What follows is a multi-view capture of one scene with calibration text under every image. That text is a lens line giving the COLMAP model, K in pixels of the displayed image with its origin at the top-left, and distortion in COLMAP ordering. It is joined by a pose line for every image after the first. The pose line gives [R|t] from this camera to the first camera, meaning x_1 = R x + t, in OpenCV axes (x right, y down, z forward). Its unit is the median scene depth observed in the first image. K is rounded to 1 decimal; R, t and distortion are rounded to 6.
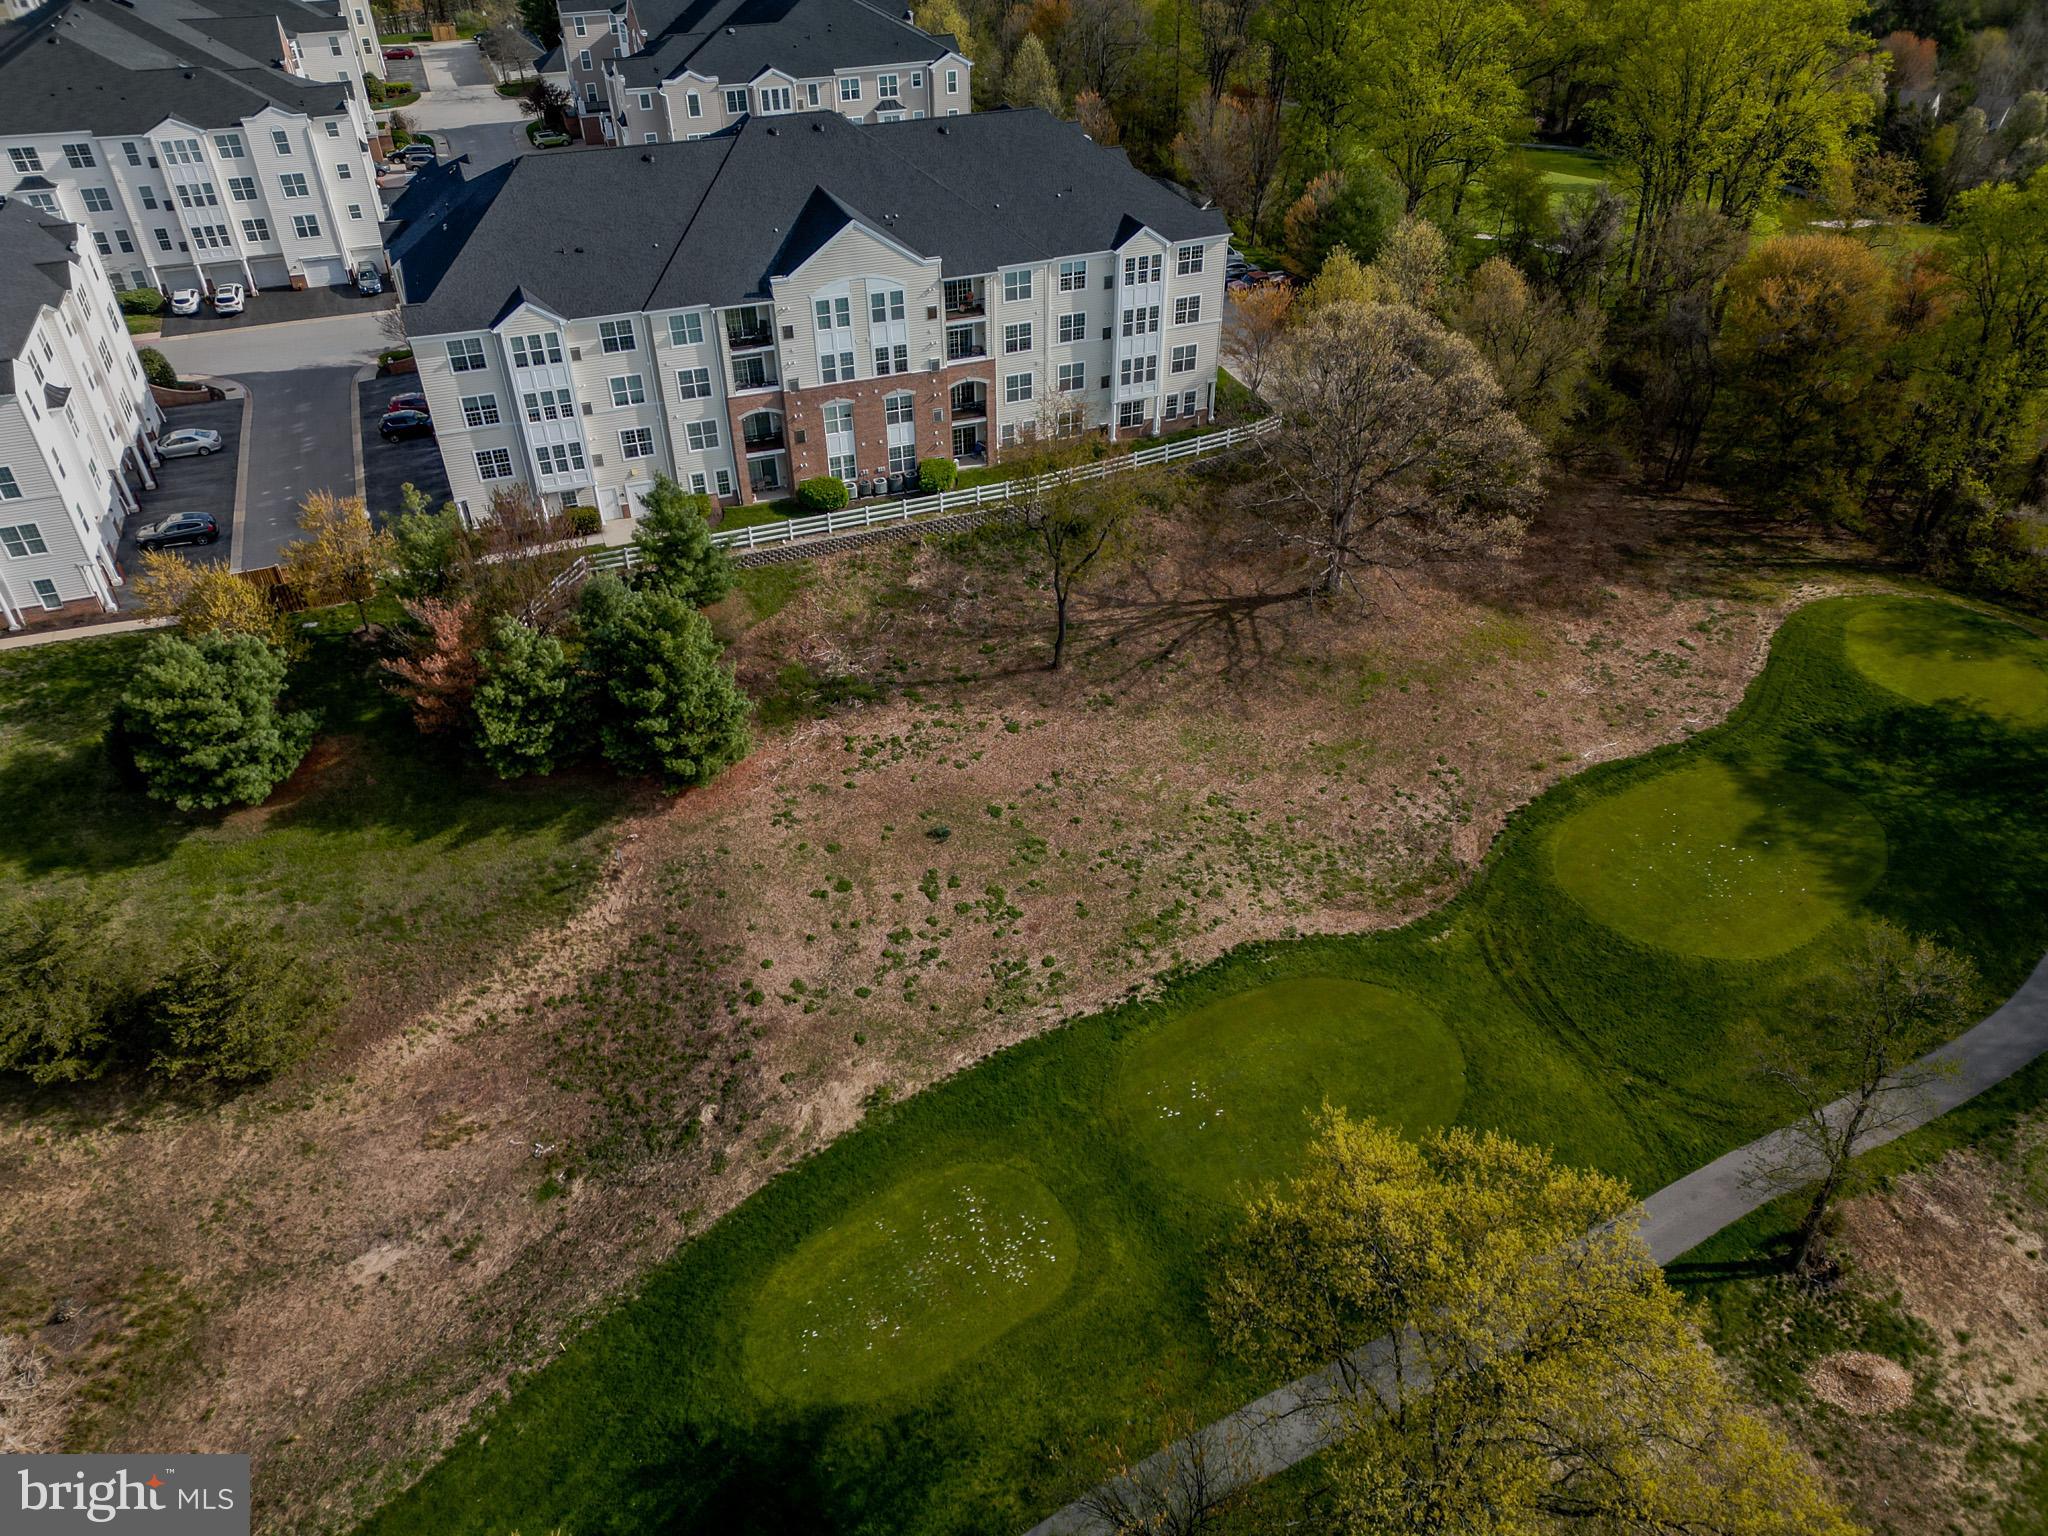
lens RADIAL K [[1445.7, 0, 1027.5], [0, 1445.7, 781.4], [0, 0, 1]] dist [0.088302, -0.089155]
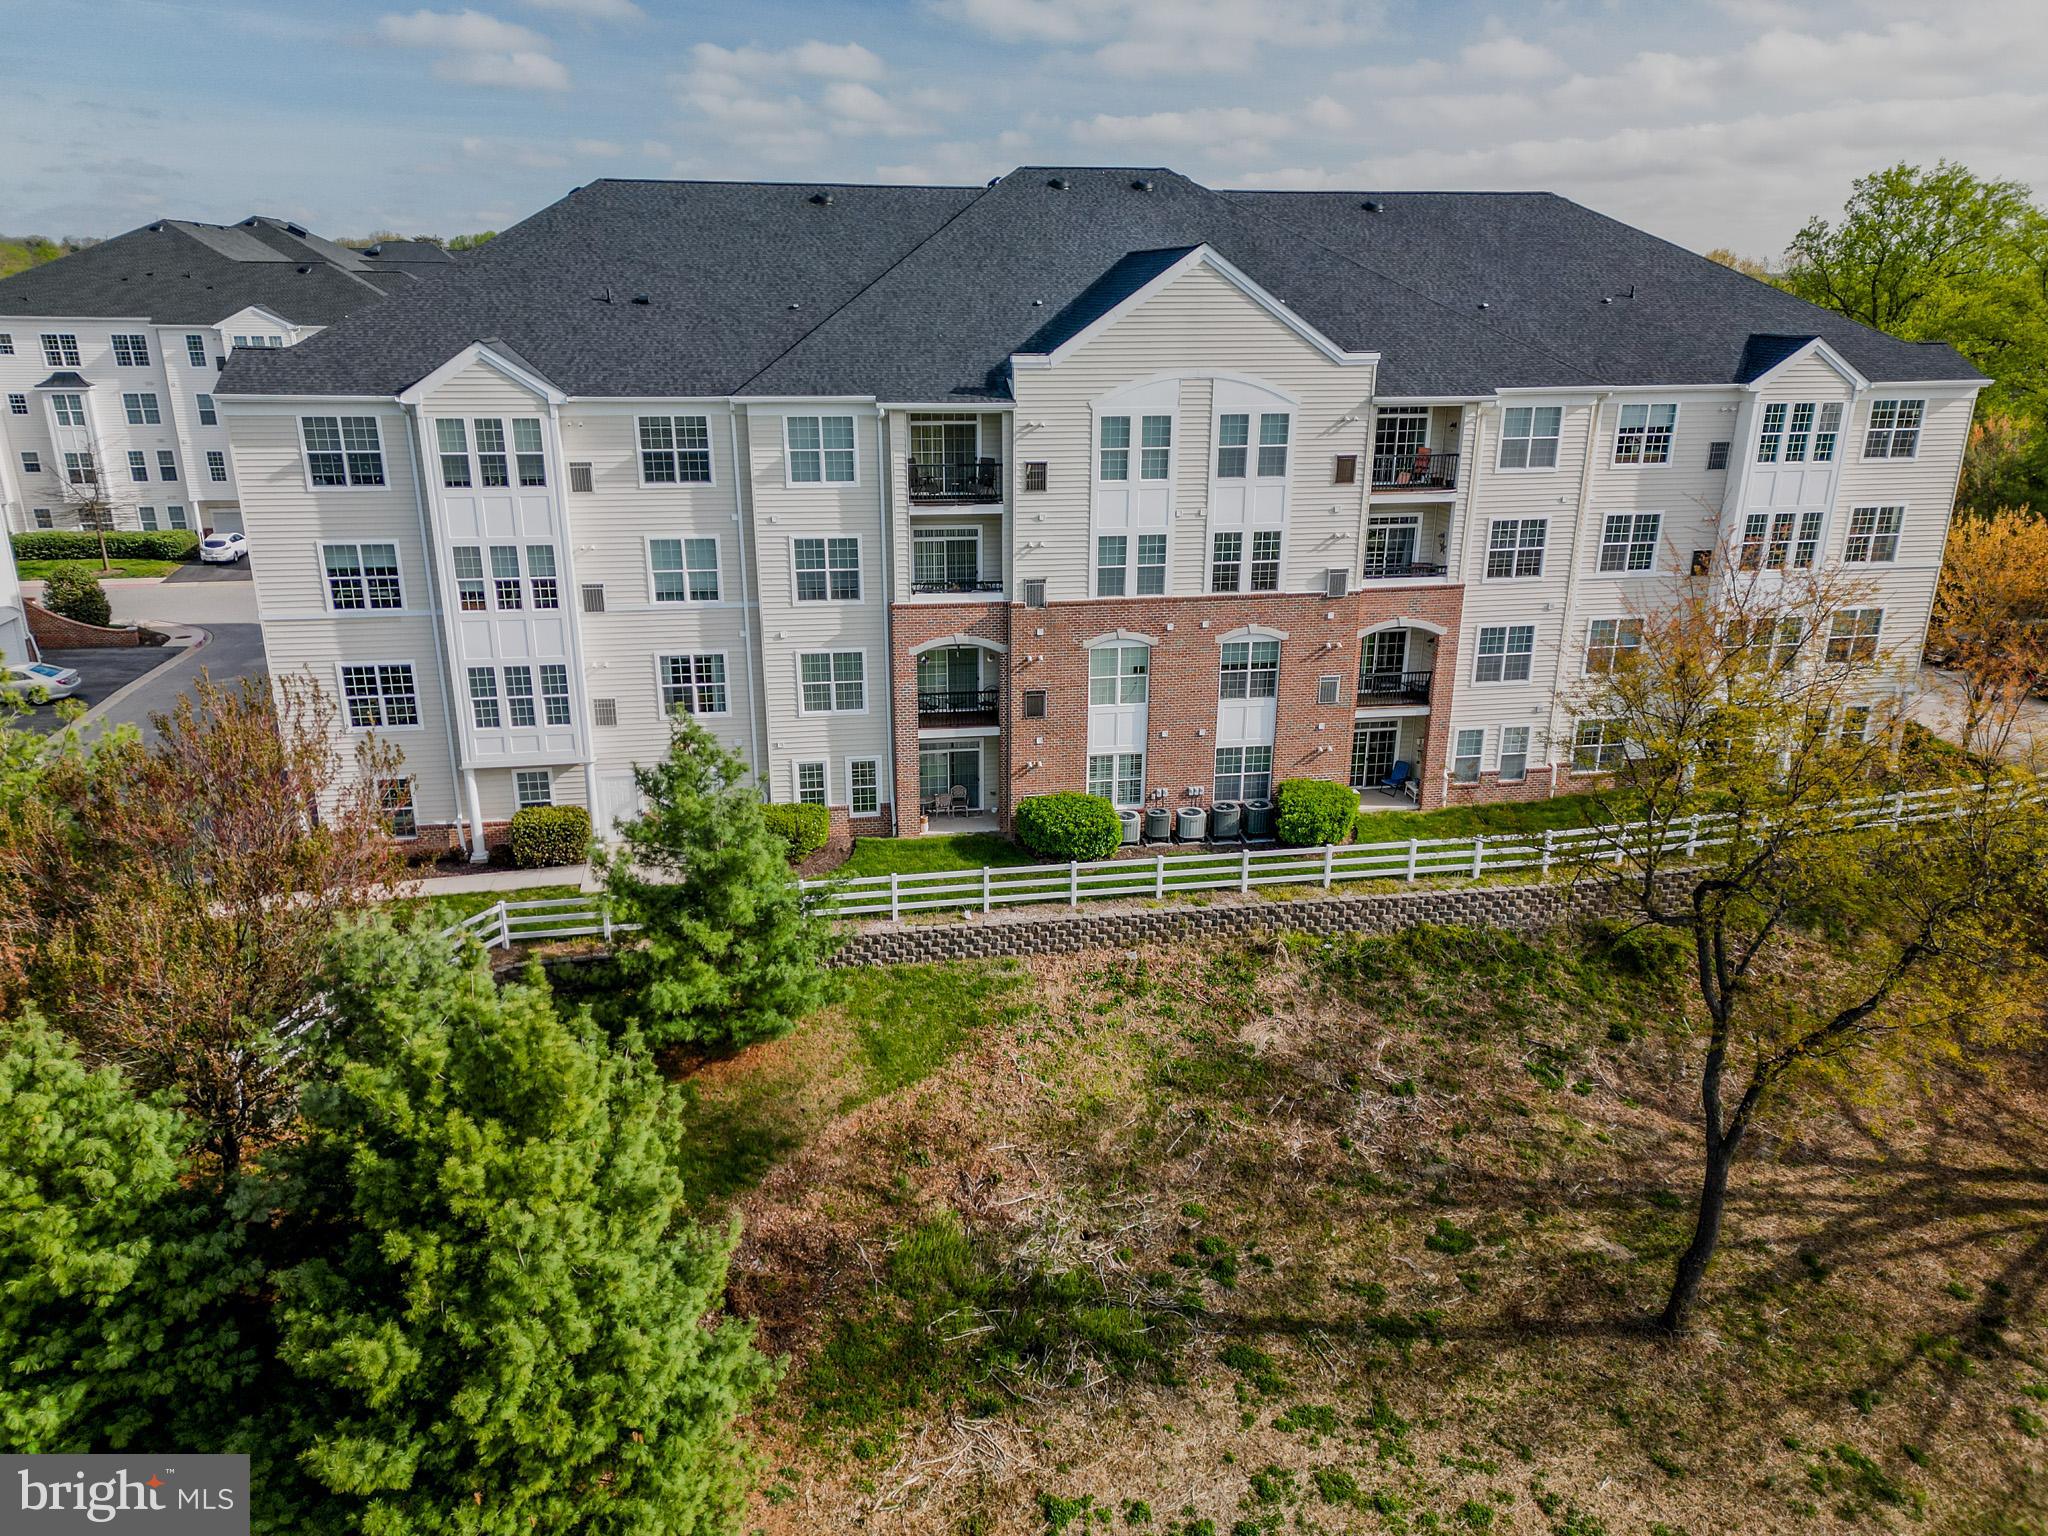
lens RADIAL K [[1445.7, 0, 1027.5], [0, 1445.7, 781.4], [0, 0, 1]] dist [0.088302, -0.089155]
pose [[0.981560, 0.075472, -0.175626, -0.075956], [-0.125814, 0.946770, -0.296306, -0.075992], [0.143915, 0.312939, 0.938807, 0.580139]]
